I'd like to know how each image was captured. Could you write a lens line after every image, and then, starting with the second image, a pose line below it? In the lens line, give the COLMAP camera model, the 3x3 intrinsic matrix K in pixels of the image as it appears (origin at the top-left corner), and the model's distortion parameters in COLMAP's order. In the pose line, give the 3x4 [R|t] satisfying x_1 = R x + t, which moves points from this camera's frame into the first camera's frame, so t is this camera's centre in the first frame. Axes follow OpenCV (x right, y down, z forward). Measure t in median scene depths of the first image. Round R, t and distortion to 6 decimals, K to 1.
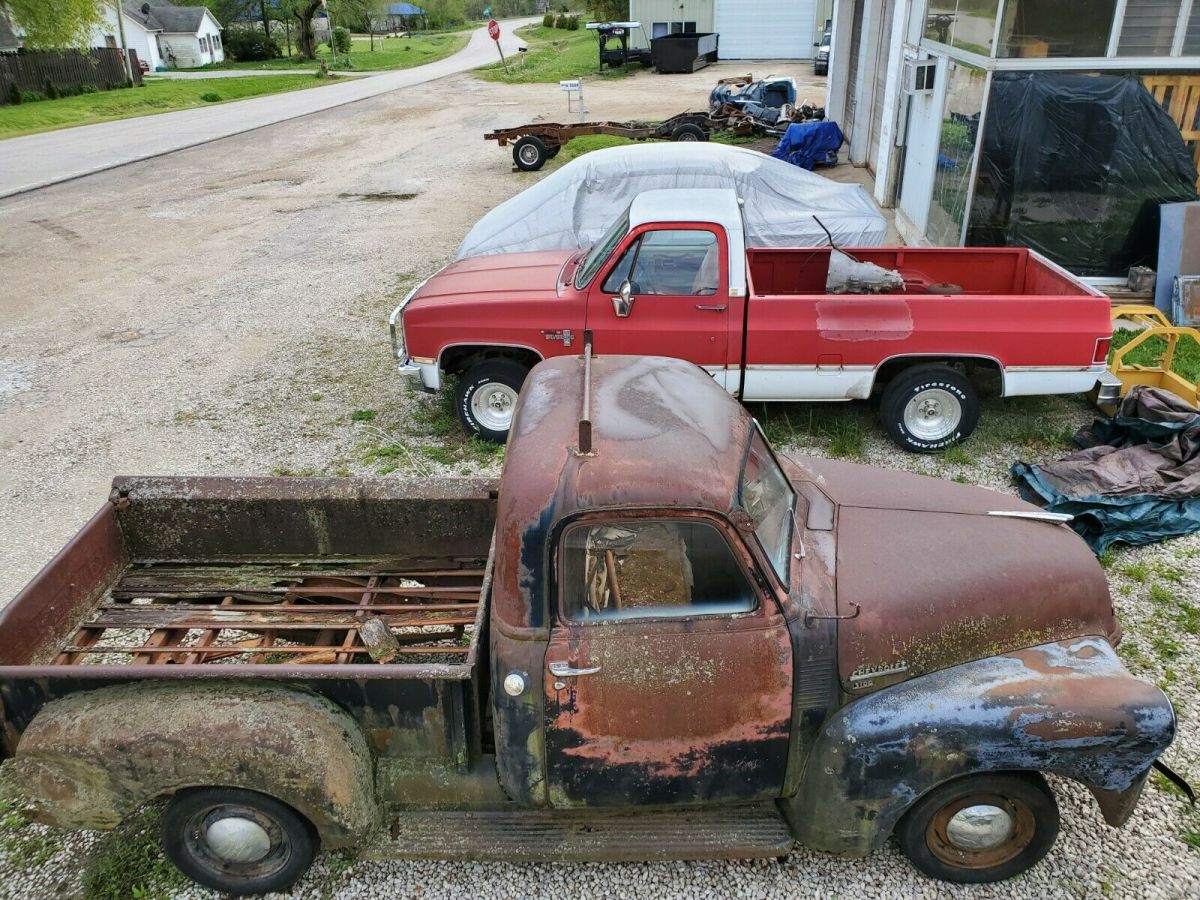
lens RADIAL K [[920.8, 0, 600.0], [0, 920.8, 450.0], [0, 0, 1]] dist [0.023330, -0.010153]
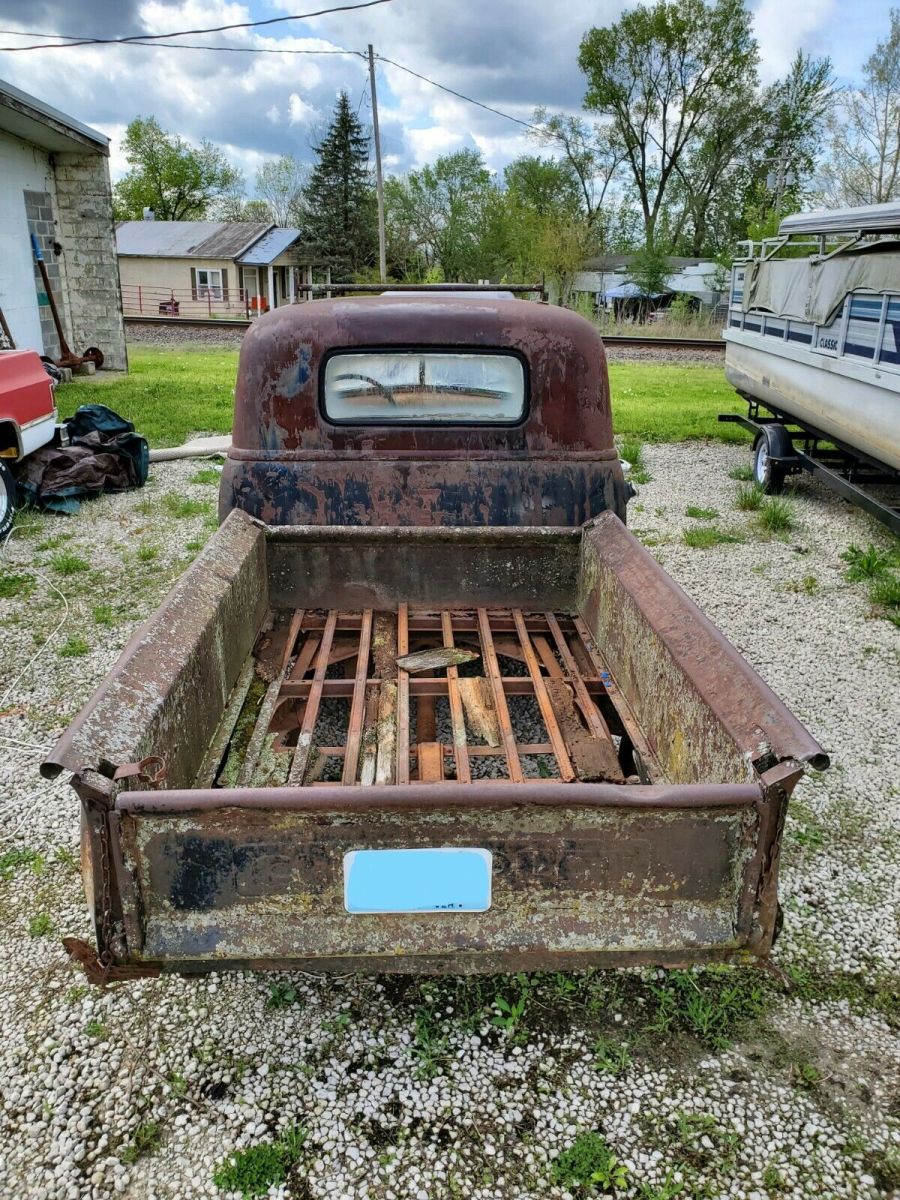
lens RADIAL K [[920.8, 0, 450.0], [0, 920.8, 600.0], [0, 0, 1]] dist [0.023330, -0.010153]
pose [[-0.055025, -0.331702, 0.941778, -0.935220], [0.431061, 0.842891, 0.322058, -0.082531], [-0.900643, 0.423685, 0.096603, 0.866275]]
